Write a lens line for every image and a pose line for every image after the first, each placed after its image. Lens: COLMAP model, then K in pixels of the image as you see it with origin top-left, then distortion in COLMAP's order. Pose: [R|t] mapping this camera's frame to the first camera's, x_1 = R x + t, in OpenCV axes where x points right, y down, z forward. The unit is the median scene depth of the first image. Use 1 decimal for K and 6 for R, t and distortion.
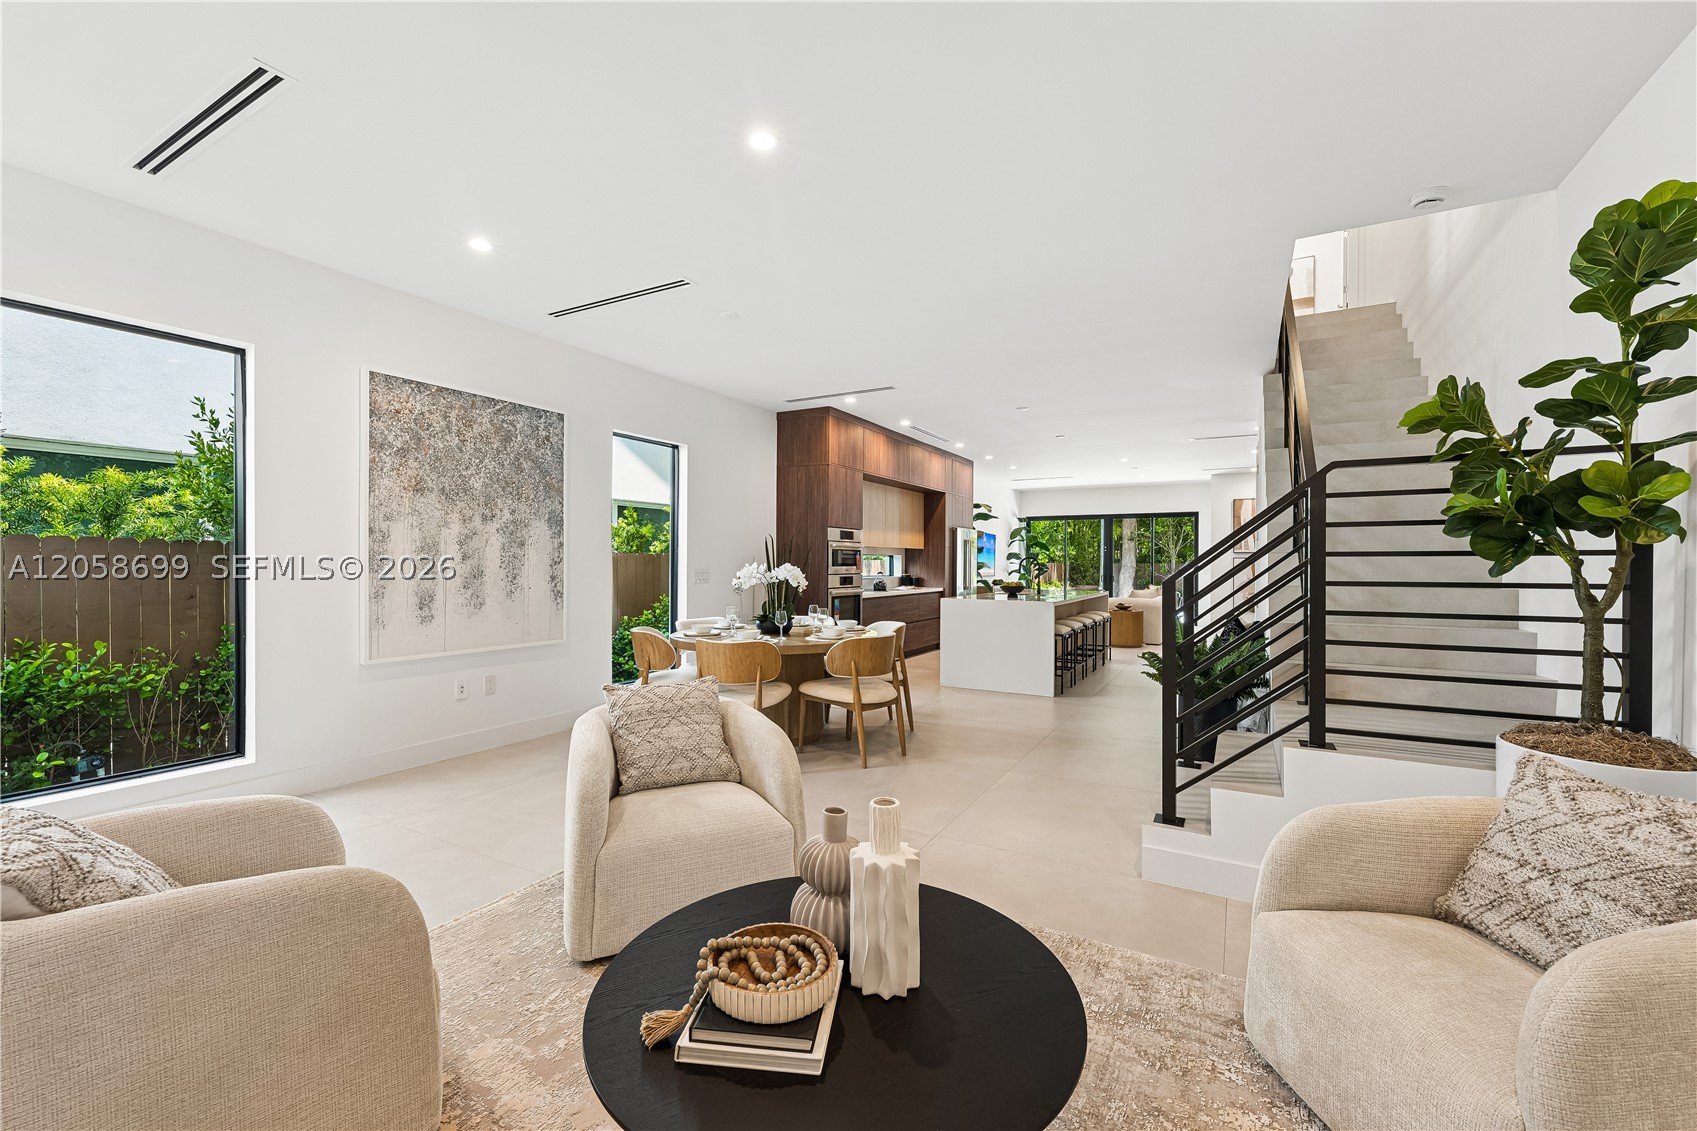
lens RADIAL K [[698.2, 0, 835.2], [0, 698.2, 565.2], [0, 0, 1]] dist [-0.000081, -0.000106]
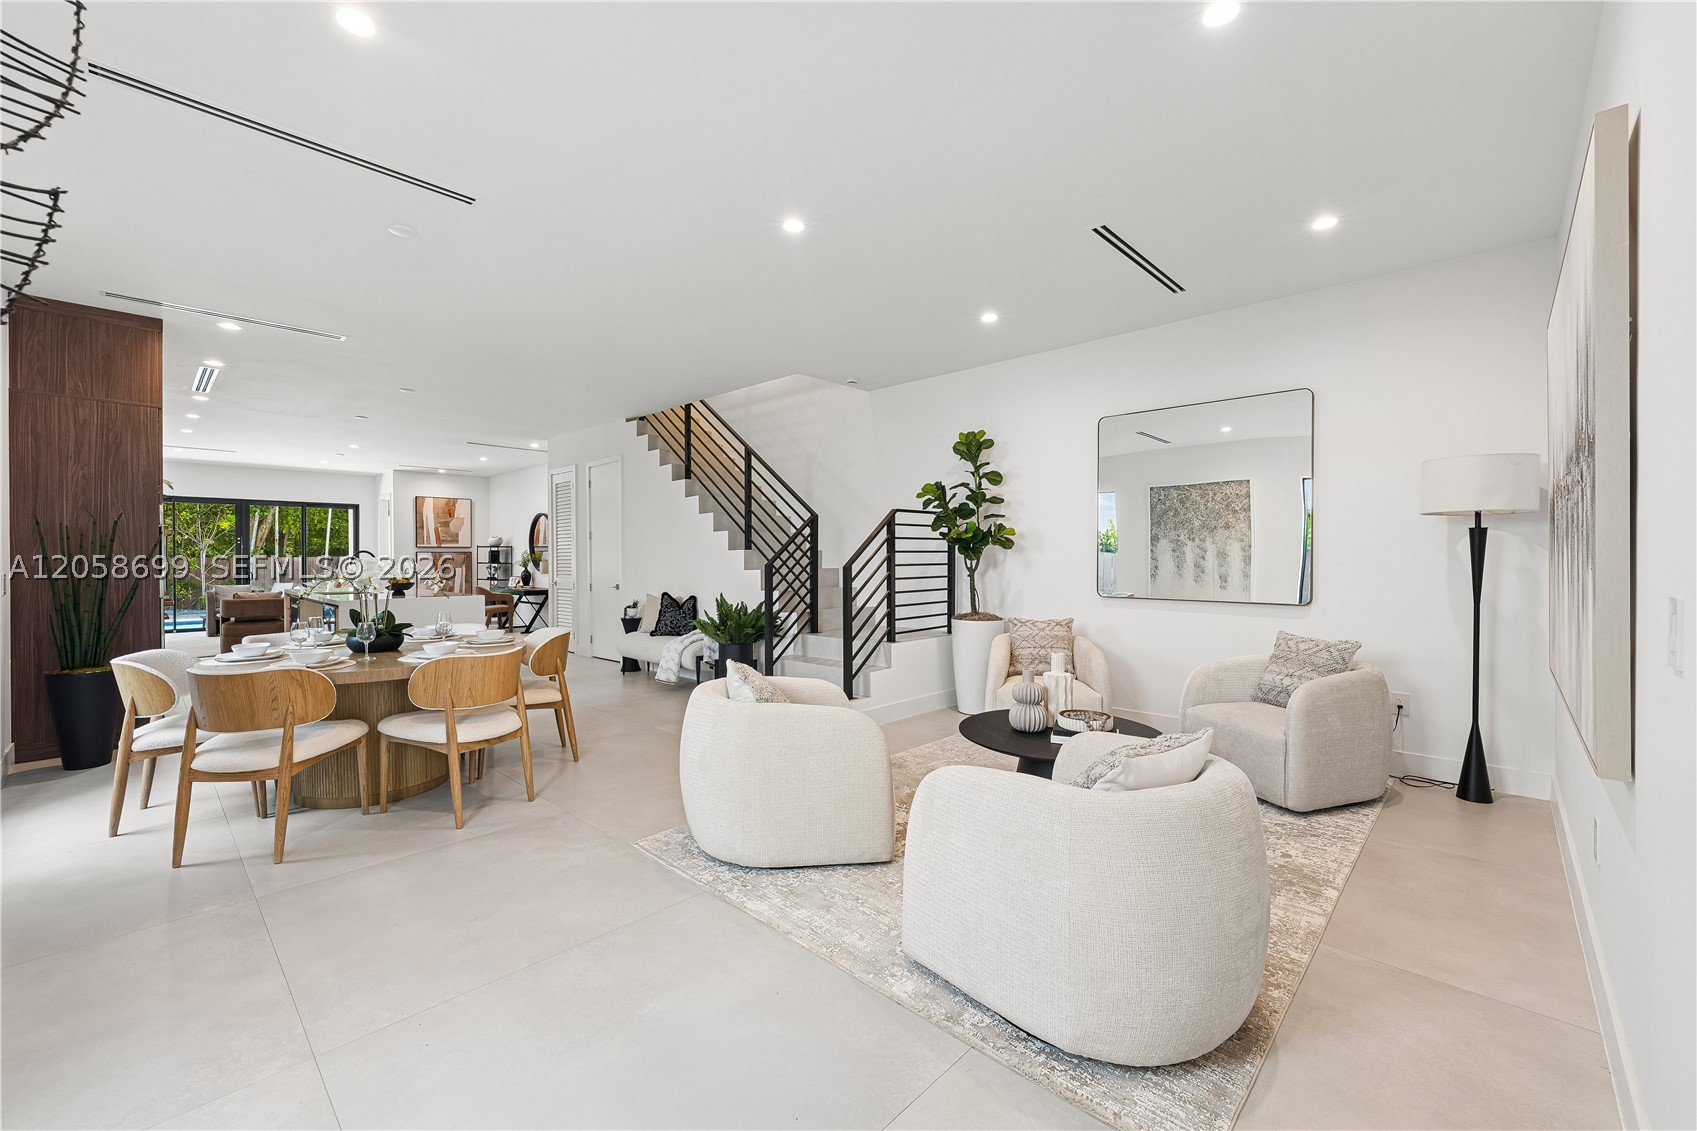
lens RADIAL K [[684.1, 0, 846.2], [0, 684.1, 560.1], [0, 0, 1]] dist [0.000229, -0.000120]
pose [[0.232299, -0.008078, 0.972611, -0.365588], [0.006609, 0.999956, 0.006727, -0.001553], [-0.972622, 0.004865, 0.232343, 0.173873]]
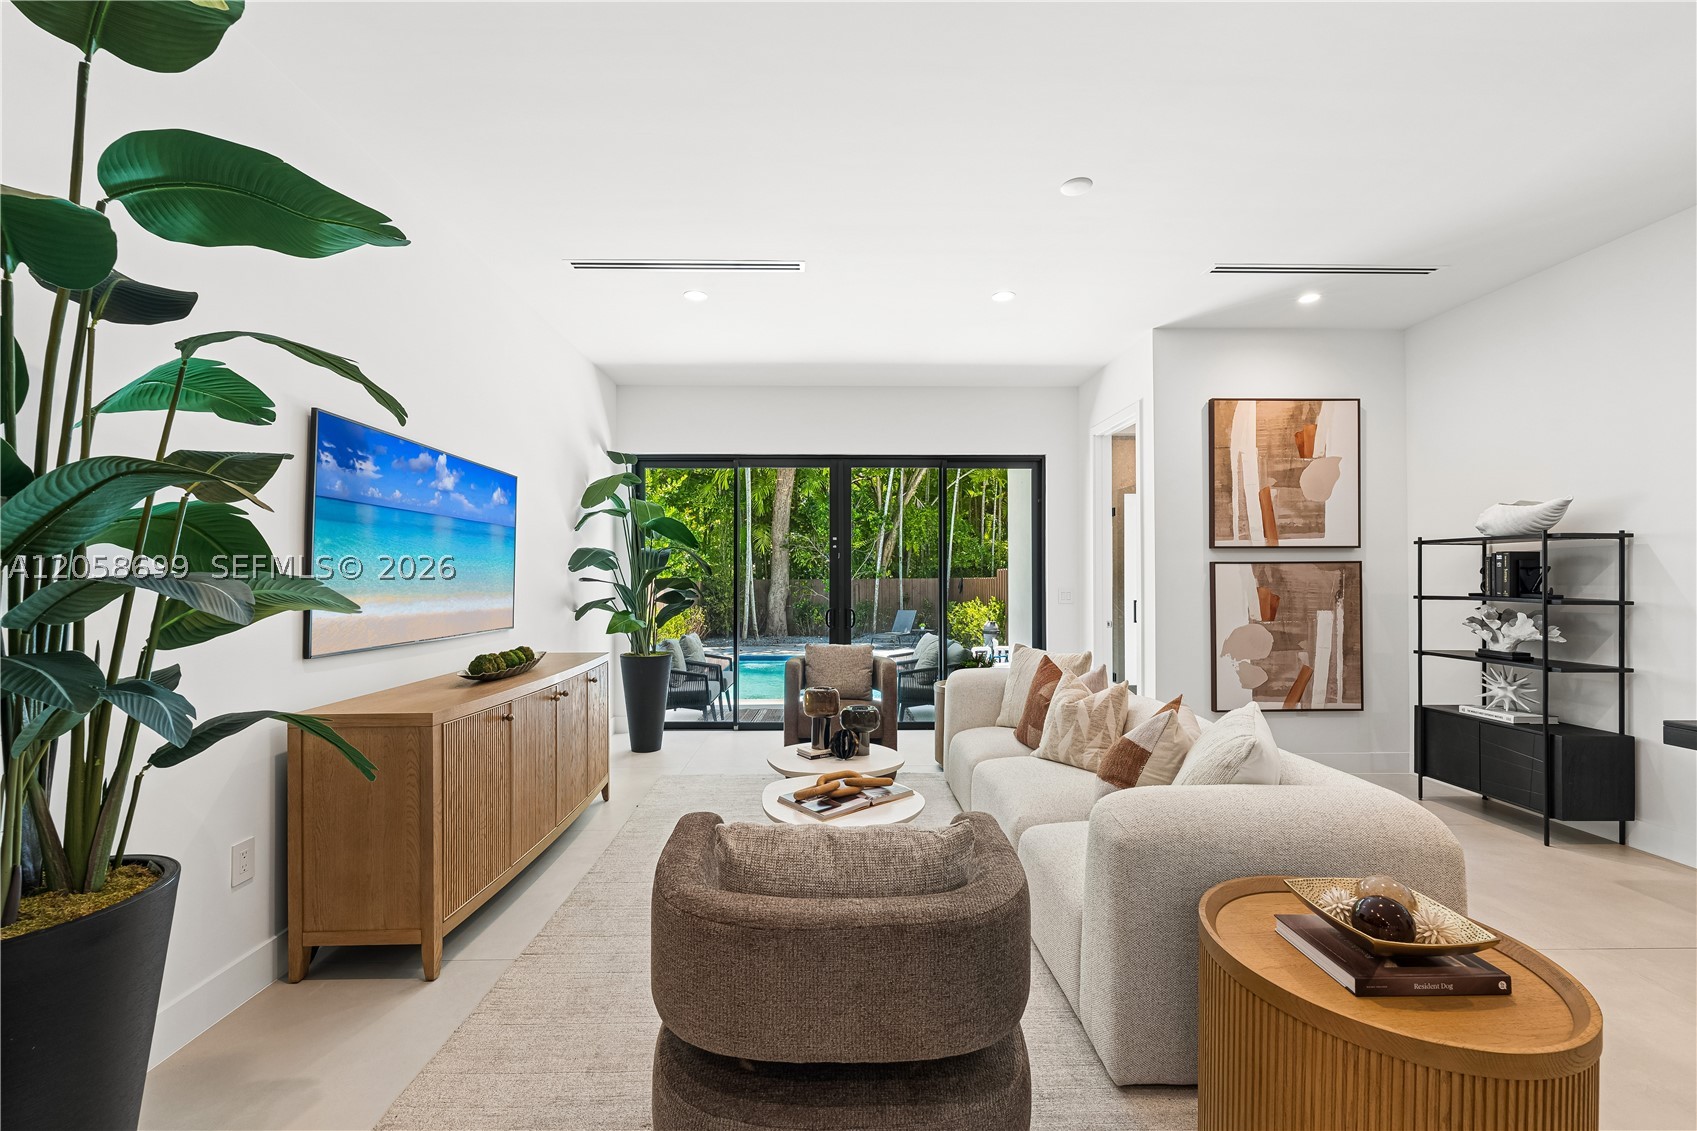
lens RADIAL K [[688.4, 0, 832.9], [0, 688.4, 571.8], [0, 0, 1]] dist [-0.000802, -0.000088]
pose [[0.856854, 0.002081, 0.515555, 0.290960], [0.005323, 0.999903, -0.012882, -0.003221], [-0.515531, 0.013783, 0.856760, 1.043694]]
